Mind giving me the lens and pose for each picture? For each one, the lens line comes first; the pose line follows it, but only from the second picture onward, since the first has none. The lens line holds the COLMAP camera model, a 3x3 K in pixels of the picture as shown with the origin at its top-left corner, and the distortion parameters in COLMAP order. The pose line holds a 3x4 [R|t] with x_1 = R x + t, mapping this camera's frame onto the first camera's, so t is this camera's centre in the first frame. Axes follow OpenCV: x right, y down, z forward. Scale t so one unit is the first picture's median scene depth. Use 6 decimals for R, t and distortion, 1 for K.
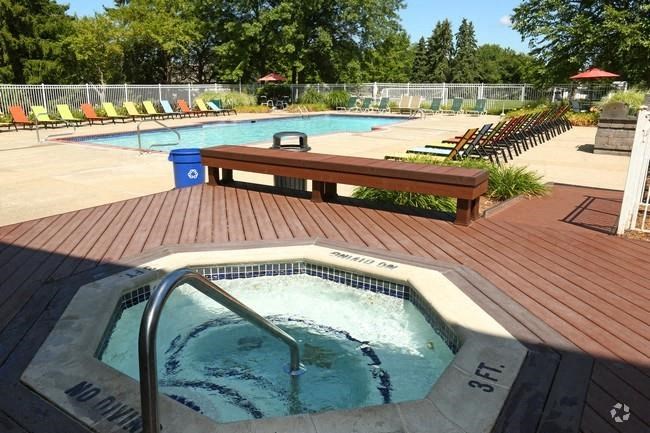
lens RADIAL K [[491.6, 0, 325.0], [0, 491.6, 216.5], [0, 0, 1]] dist [0.004860, -0.001853]
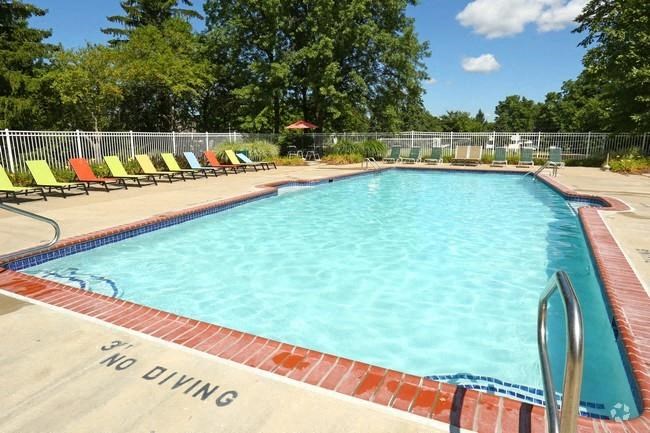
lens RADIAL K [[377.5, 0, 325.0], [0, 377.5, 216.5], [0, 0, 1]] dist [-0.003572, 0.001682]
pose [[0.989157, -0.030735, 0.143609, -0.175422], [0.038804, 0.997802, -0.053723, -0.083872], [-0.141642, 0.058713, 0.988175, 0.346016]]
